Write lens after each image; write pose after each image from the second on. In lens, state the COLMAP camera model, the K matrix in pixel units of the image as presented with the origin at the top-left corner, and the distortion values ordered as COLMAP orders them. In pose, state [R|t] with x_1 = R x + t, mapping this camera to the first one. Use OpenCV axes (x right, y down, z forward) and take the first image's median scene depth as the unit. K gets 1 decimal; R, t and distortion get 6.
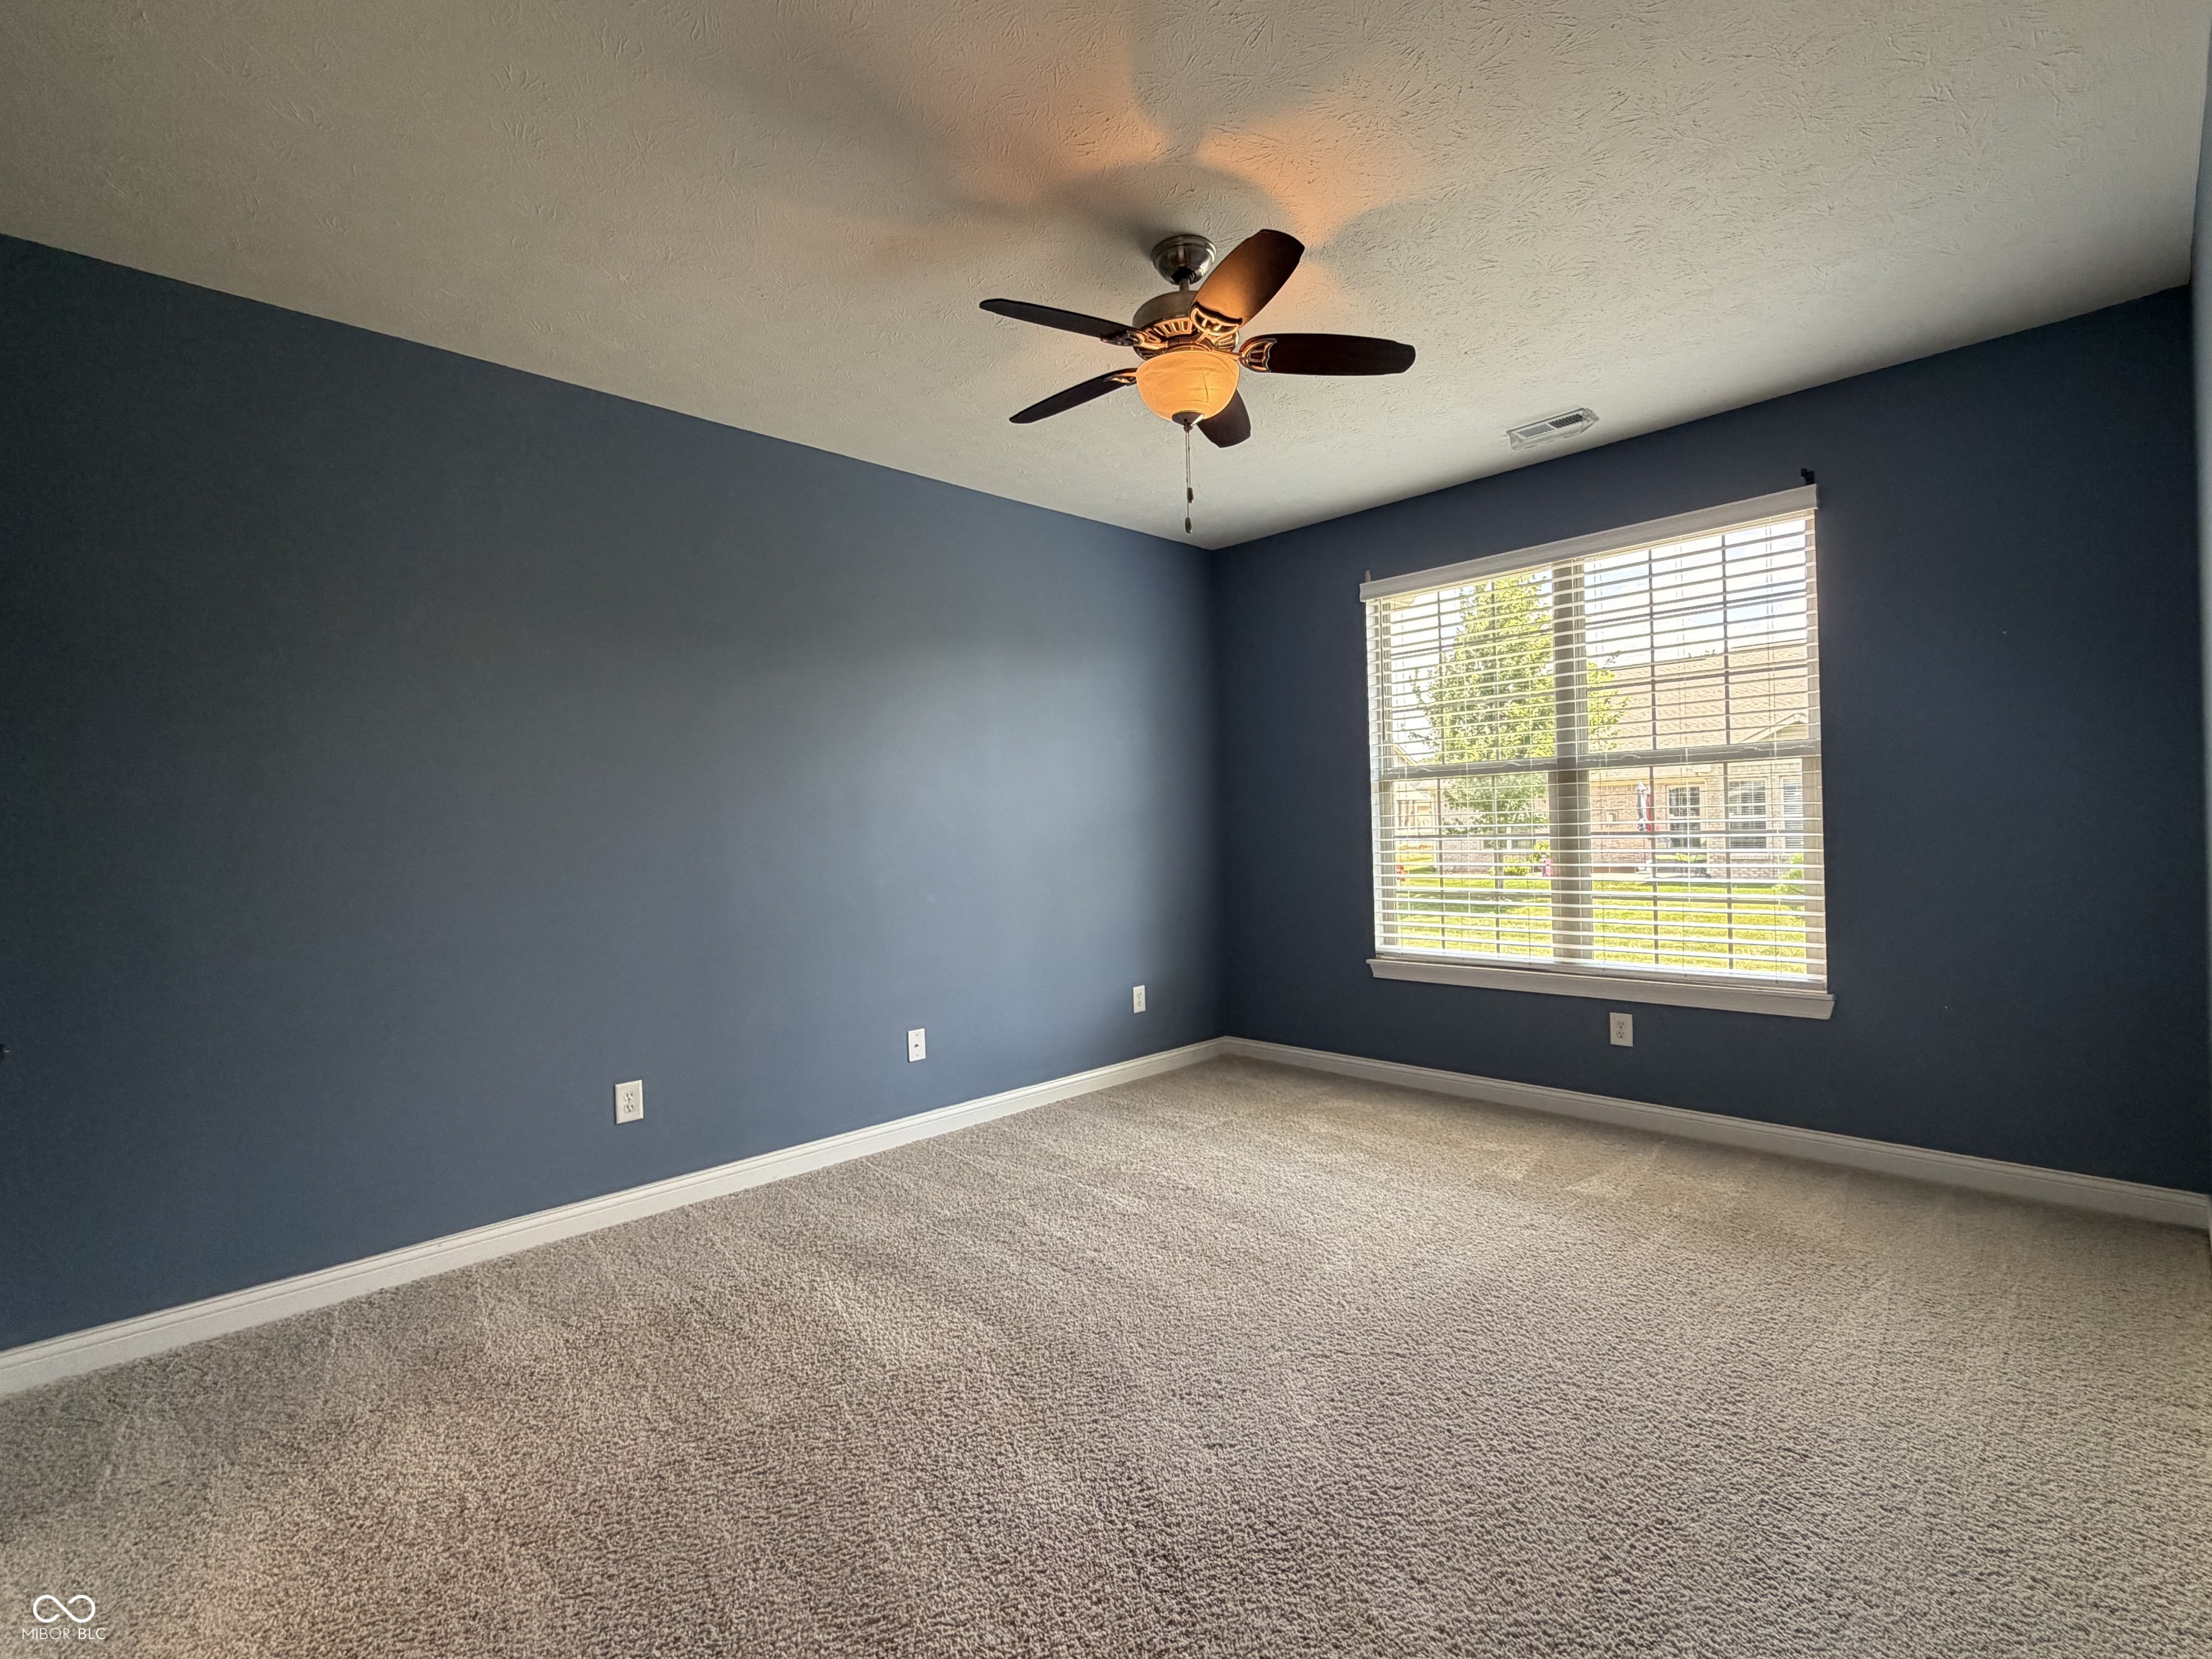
lens RADIAL K [[1023.6, 0, 1118.2], [0, 1023.6, 839.1], [0, 0, 1]] dist [0.000381, 0.001356]
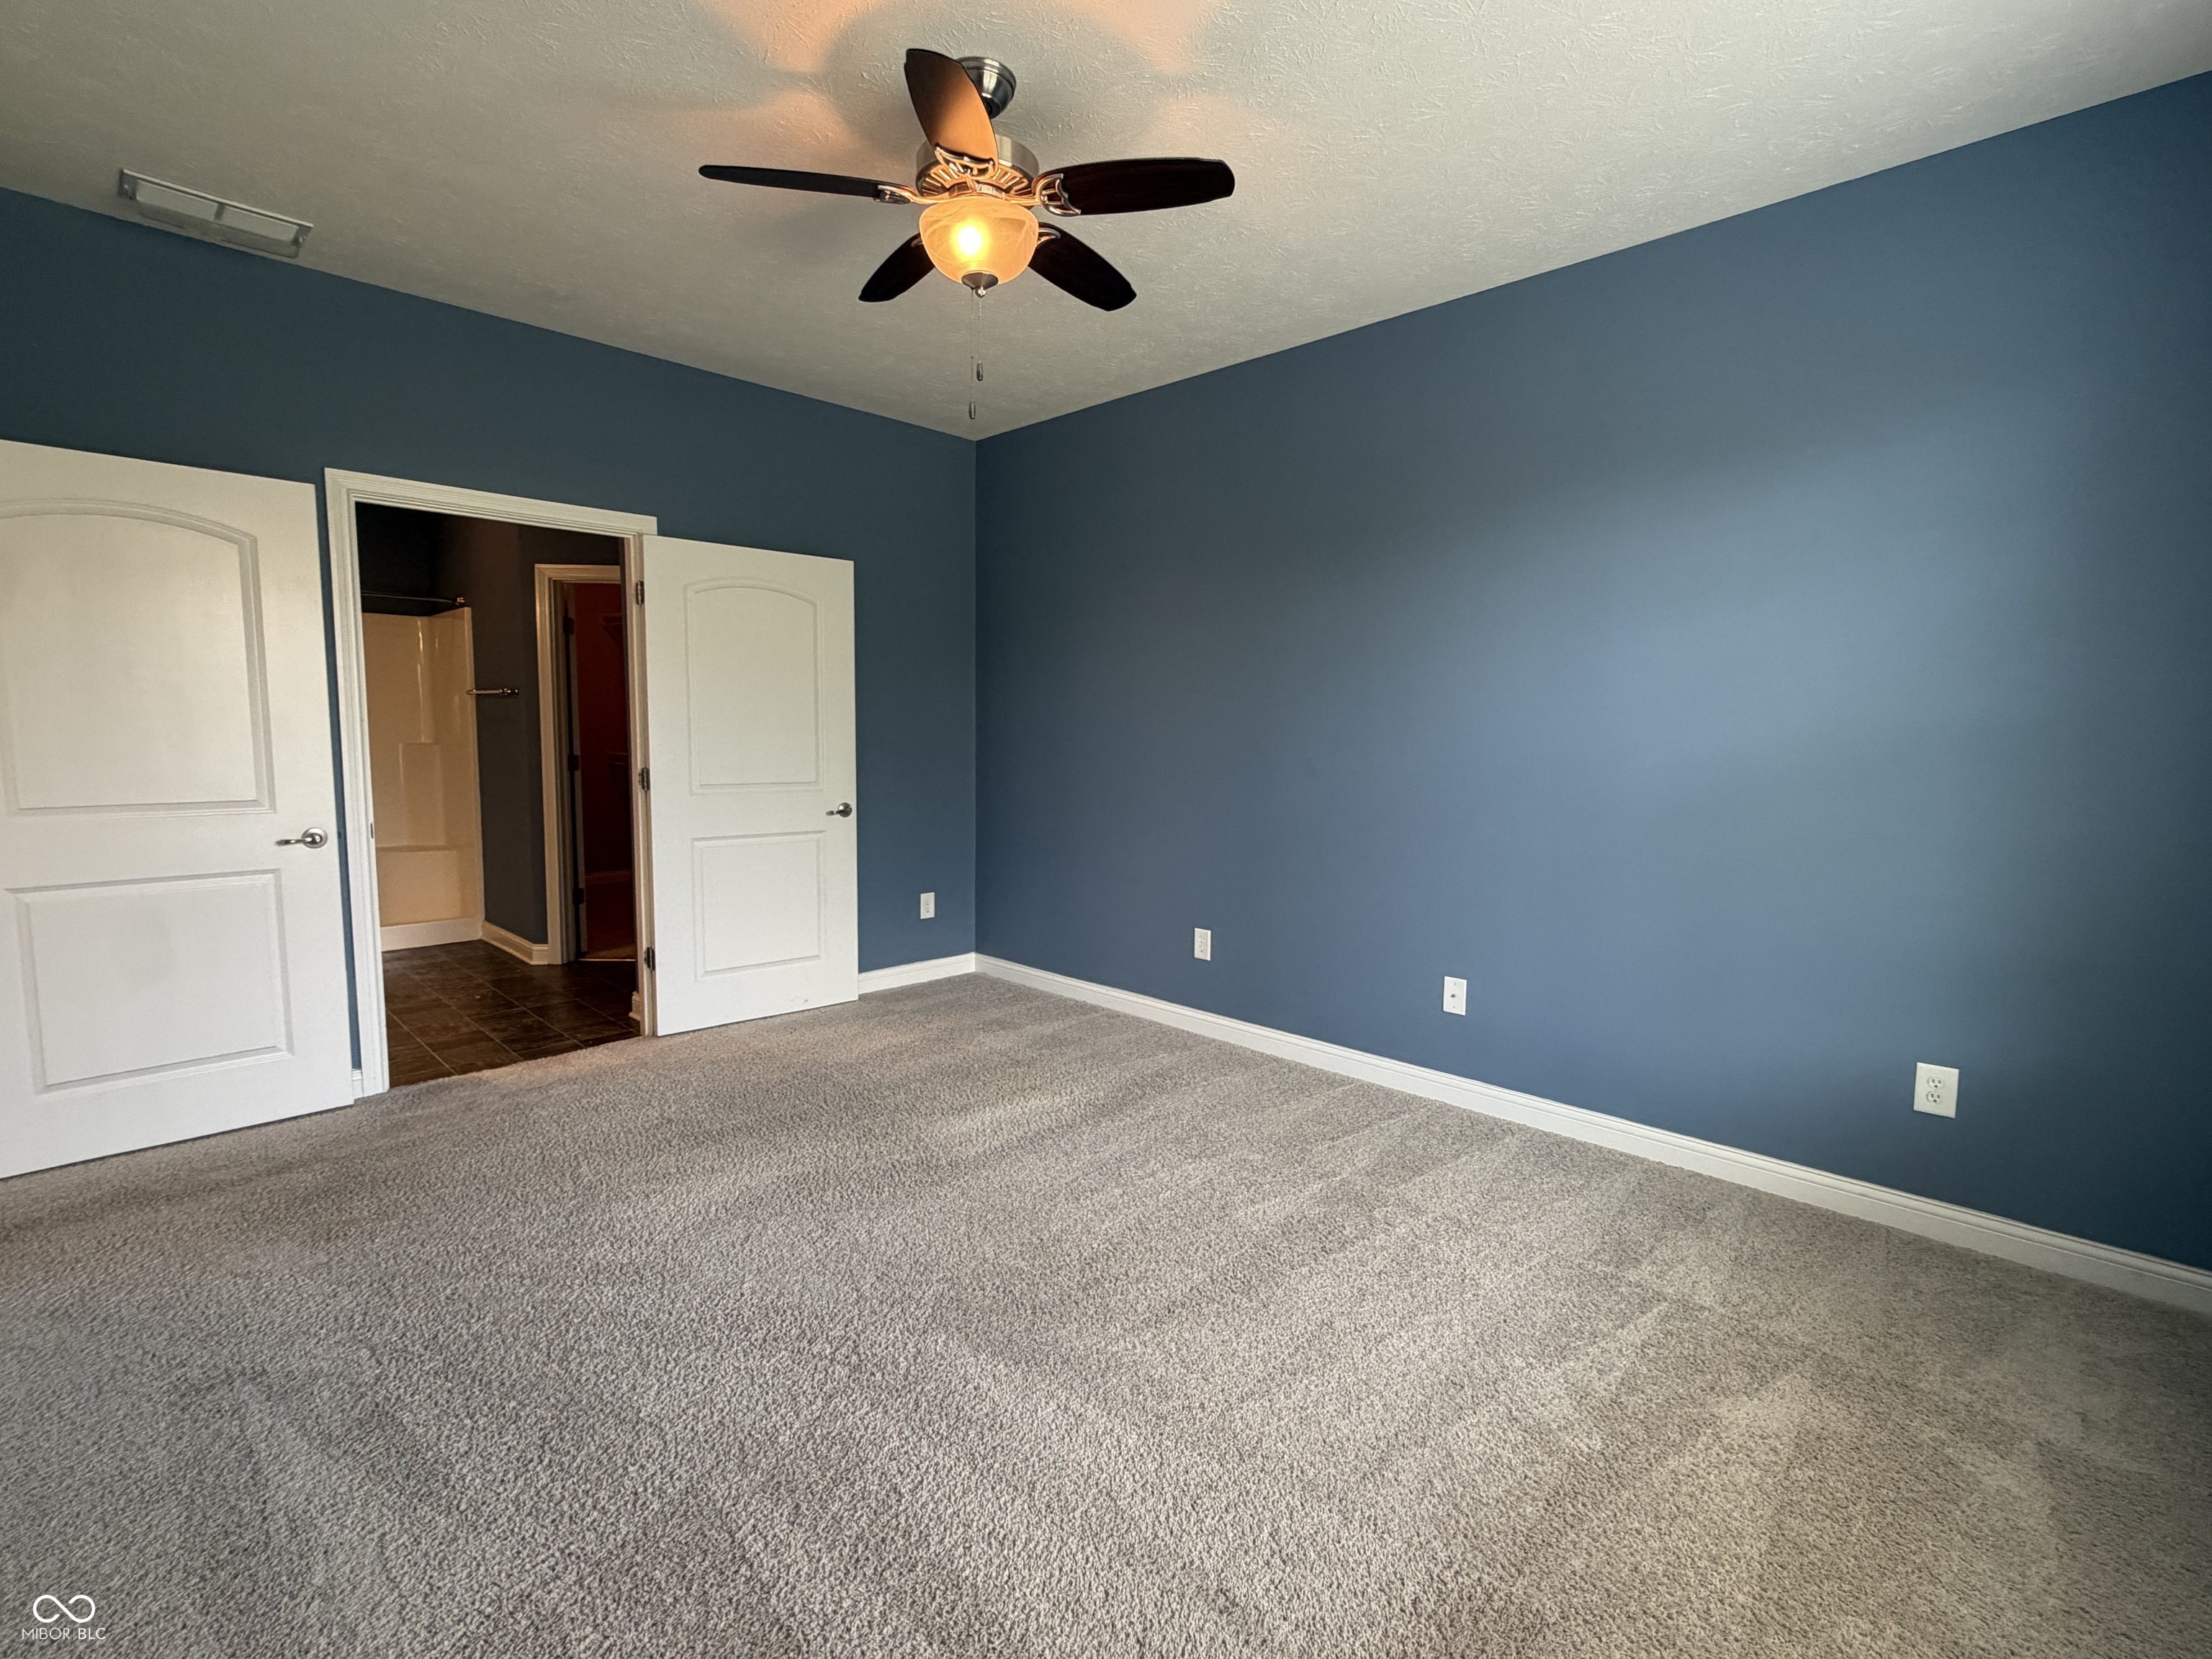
lens RADIAL K [[1023.6, 0, 1116.4], [0, 1023.6, 825.0], [0, 0, 1]] dist [0.000381, 0.001356]
pose [[-0.007961, 0.098312, -0.995124, 0.713450], [-0.038268, 0.994396, 0.098546, -0.012585], [0.999236, 0.038866, -0.004154, 0.811132]]
